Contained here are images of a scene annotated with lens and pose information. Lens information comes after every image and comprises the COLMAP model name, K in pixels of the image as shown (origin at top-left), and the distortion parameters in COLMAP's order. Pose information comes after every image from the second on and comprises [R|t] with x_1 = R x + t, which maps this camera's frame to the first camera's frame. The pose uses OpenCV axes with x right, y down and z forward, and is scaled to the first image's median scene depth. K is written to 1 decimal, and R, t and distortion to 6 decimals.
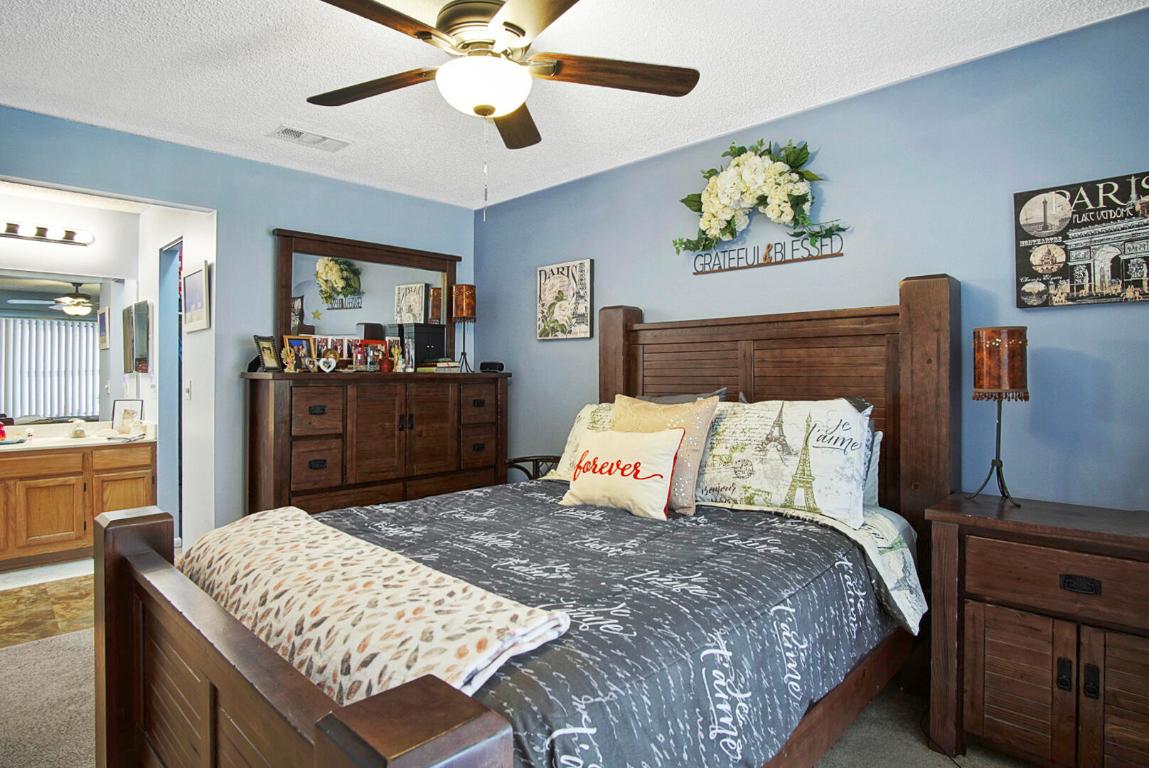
lens RADIAL K [[621.7, 0, 579.8], [0, 621.7, 373.8], [0, 0, 1]] dist [-0.034727, 0.000904]
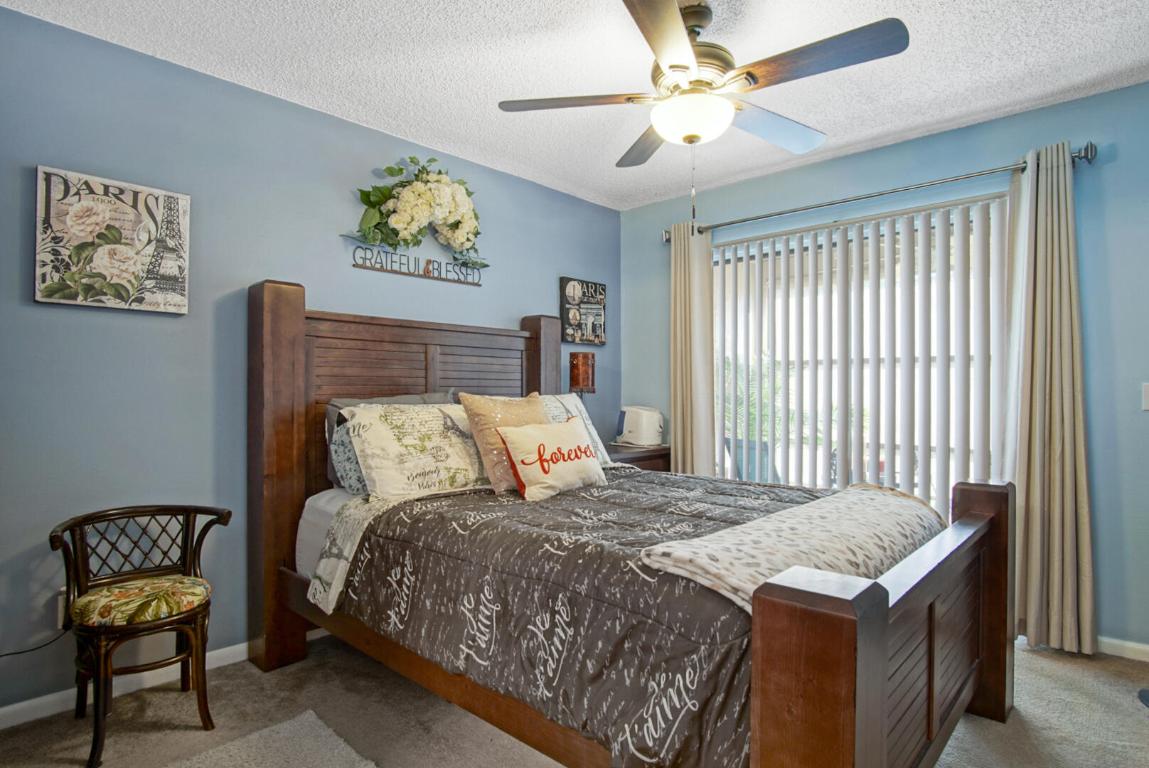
lens RADIAL K [[621.7, 0, 579.8], [0, 621.7, 393.4], [0, 0, 1]] dist [-0.034727, 0.000904]
pose [[-0.027994, -0.001278, 0.999607, -0.821671], [-0.002816, 0.999995, 0.001200, 0.029368], [-0.999604, -0.002782, -0.027998, 0.767373]]
